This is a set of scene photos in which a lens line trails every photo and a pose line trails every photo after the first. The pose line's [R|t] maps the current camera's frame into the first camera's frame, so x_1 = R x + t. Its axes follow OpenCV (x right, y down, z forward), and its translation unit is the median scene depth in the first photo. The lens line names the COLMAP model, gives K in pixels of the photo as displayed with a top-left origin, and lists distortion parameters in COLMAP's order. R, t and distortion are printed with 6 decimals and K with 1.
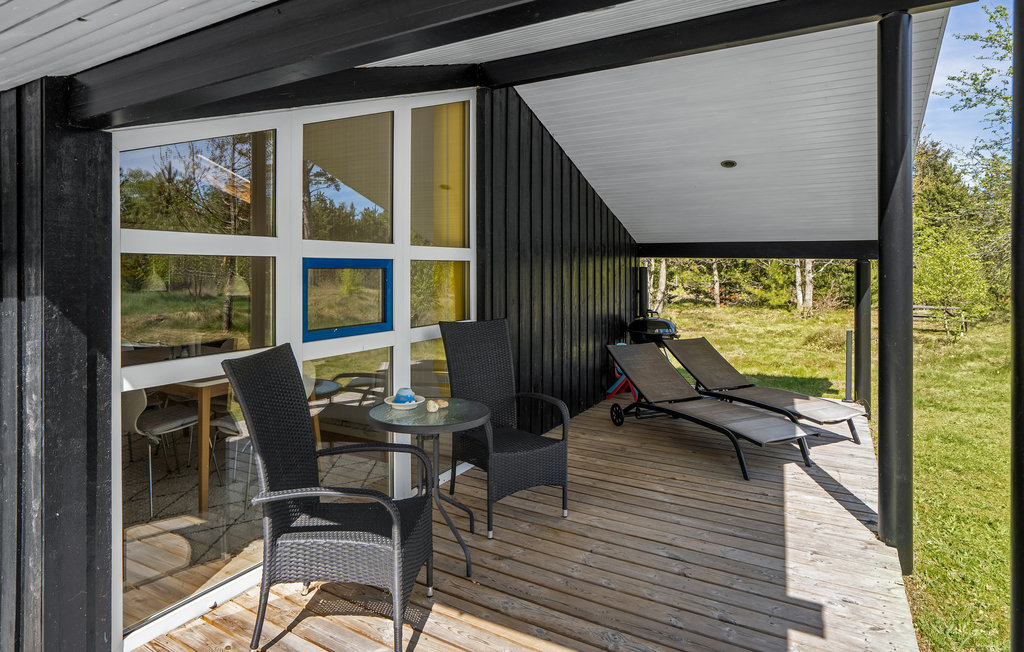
lens RADIAL K [[575.7, 0, 510.6], [0, 575.7, 268.5], [0, 0, 1]] dist [-0.017512, 0.000423]
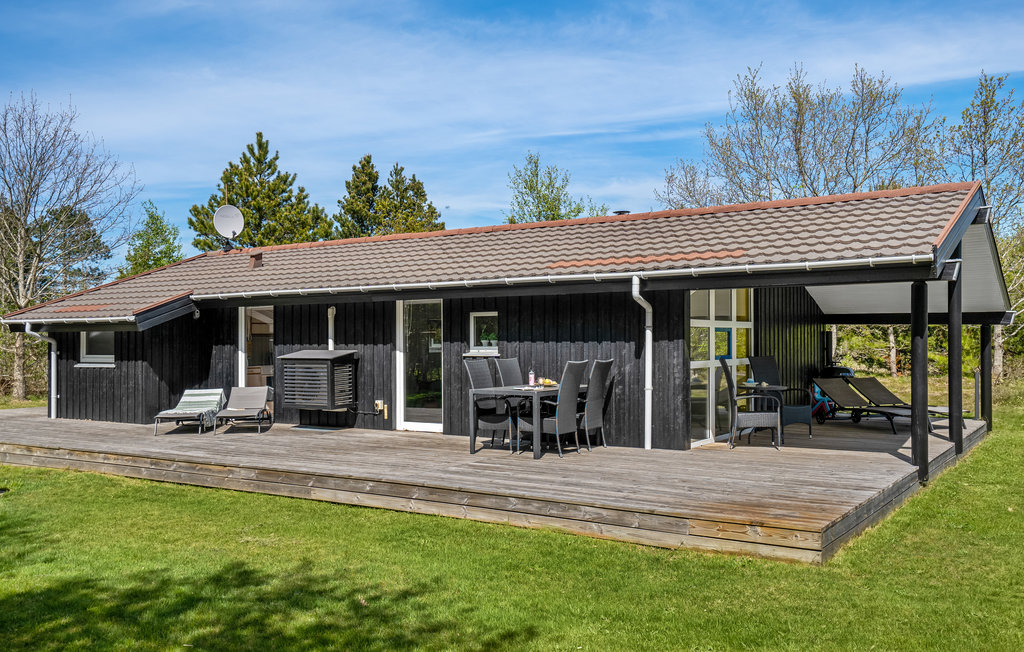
lens RADIAL K [[898.4, 0, 509.3], [0, 898.4, 344.2], [0, 0, 1]] dist [0.061441, 0.009592]
pose [[0.997894, -0.006695, -0.064518, -0.747928], [0.007164, 0.999950, 0.007045, 0.015437], [0.064467, -0.007492, 0.997892, -2.313418]]
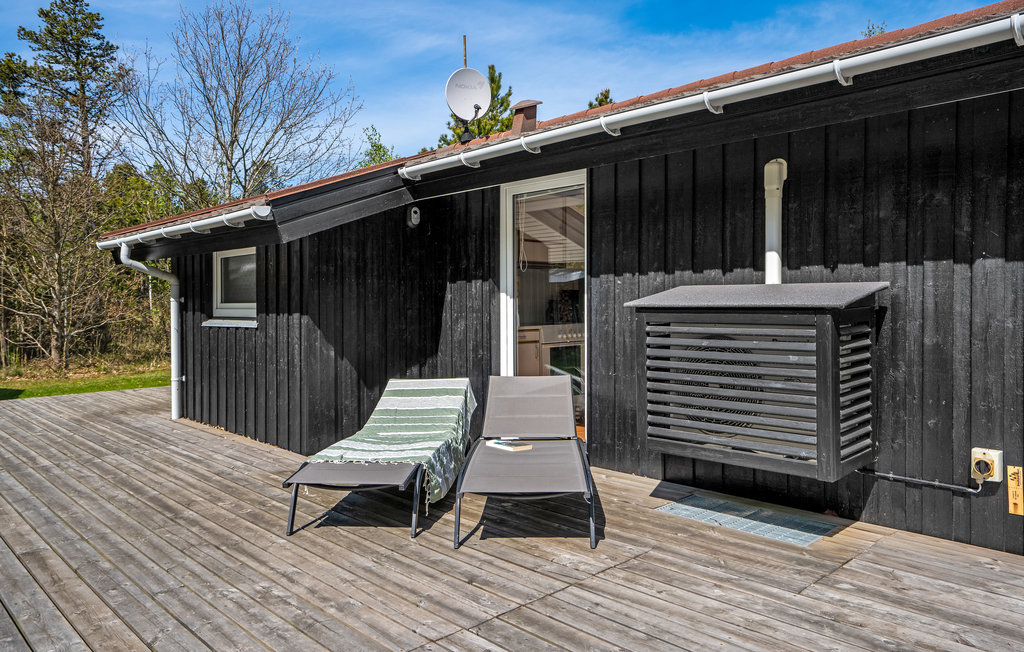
lens RADIAL K [[715.7, 0, 514.1], [0, 715.7, 315.3], [0, 0, 1]] dist [-0.011607, 0.042453]
pose [[0.961148, -0.002617, -0.276022, -1.754477], [0.008284, 0.999778, 0.019368, 0.080298], [0.275910, -0.020902, 0.960956, 0.166361]]
